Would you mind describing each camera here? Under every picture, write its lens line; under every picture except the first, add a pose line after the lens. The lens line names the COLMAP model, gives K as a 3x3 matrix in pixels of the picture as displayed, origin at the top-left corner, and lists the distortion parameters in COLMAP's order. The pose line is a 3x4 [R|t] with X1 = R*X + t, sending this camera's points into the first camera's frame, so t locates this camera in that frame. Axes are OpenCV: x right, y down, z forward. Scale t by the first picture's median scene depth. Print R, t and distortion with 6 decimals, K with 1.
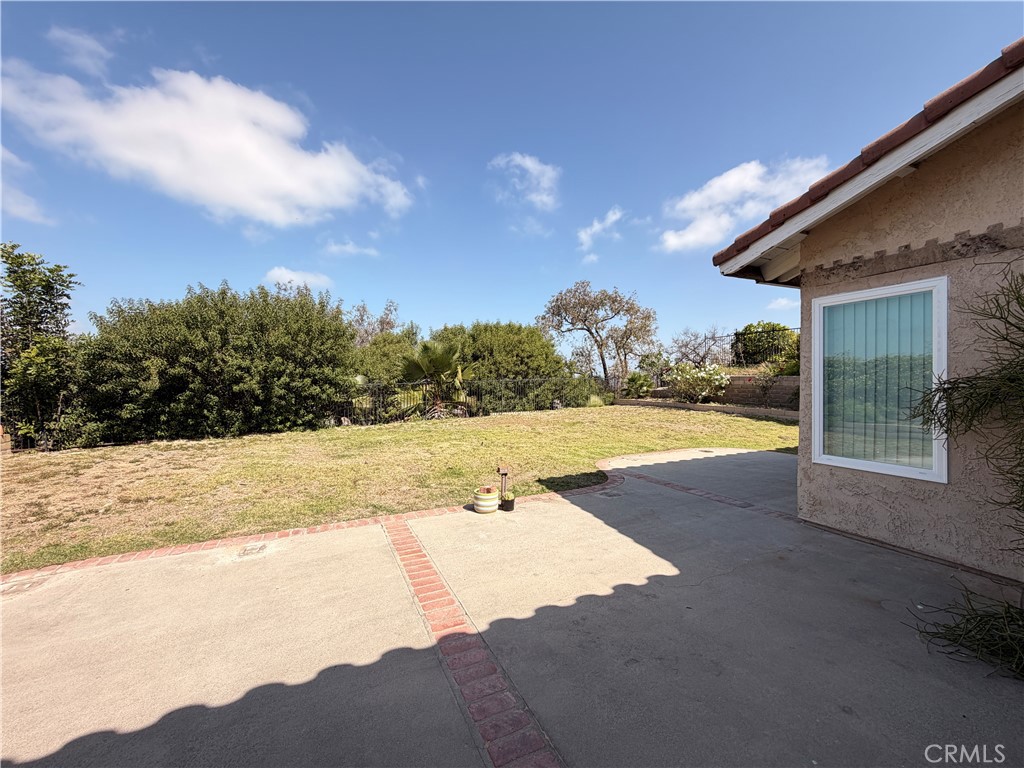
lens RADIAL K [[413.3, 0, 511.9], [0, 413.3, 385.6], [0, 0, 1]] dist [0.003894, -0.000989]
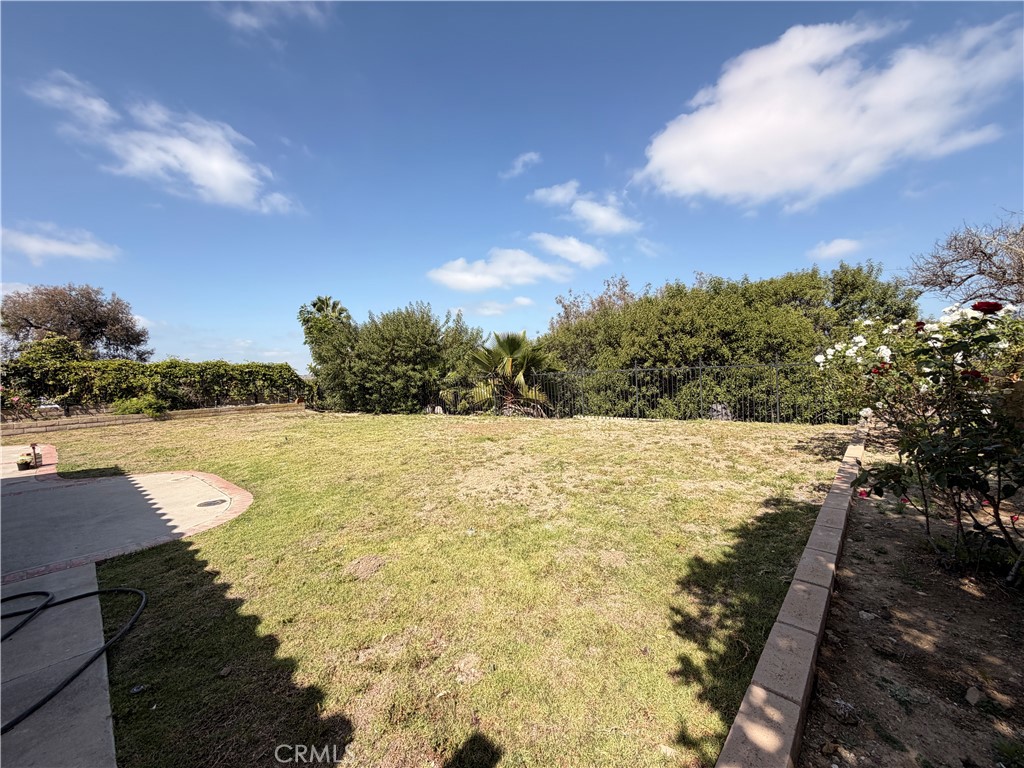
lens RADIAL K [[413.3, 0, 503.5], [0, 413.3, 393.5], [0, 0, 1]] dist [0.003894, -0.000989]
pose [[0.350493, 0.045143, -0.935477, 0.681291], [0.015404, 0.998425, 0.053952, -0.018594], [0.936439, -0.033320, 0.349246, 0.679310]]
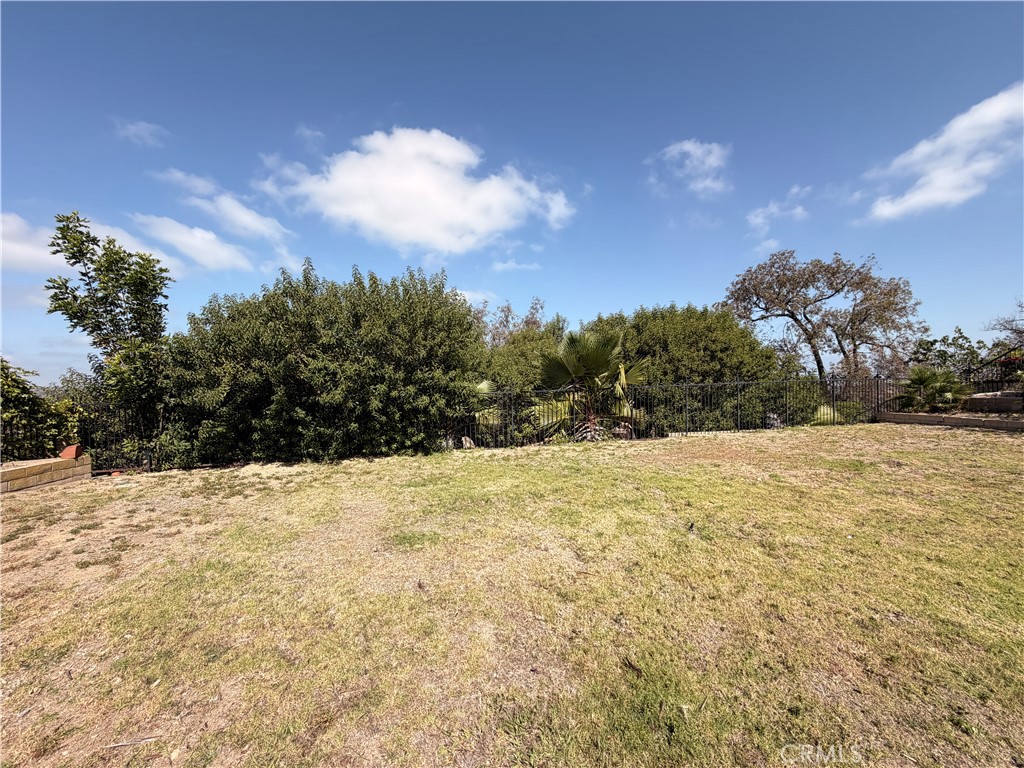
lens RADIAL K [[413.3, 0, 508.1], [0, 413.3, 384.5], [0, 0, 1]] dist [0.003894, -0.000989]
pose [[0.929403, -0.015040, -0.368759, -0.049779], [0.008579, 0.999780, -0.019153, -0.003194], [0.368966, 0.014637, 0.929328, 0.294522]]
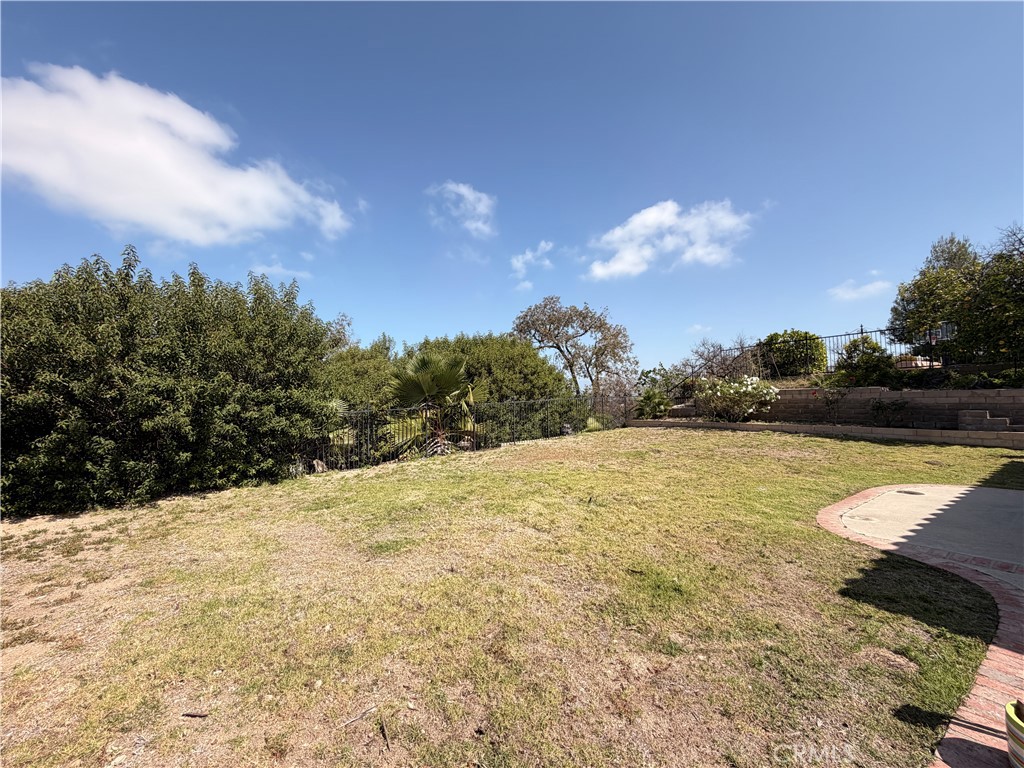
lens RADIAL K [[413.3, 0, 514.3], [0, 413.3, 384.9], [0, 0, 1]] dist [0.003894, -0.000989]
pose [[0.987912, -0.021778, 0.153478, -0.160991], [0.030712, 0.997954, -0.056078, -0.000925], [-0.151943, 0.060114, 0.986560, 0.223580]]
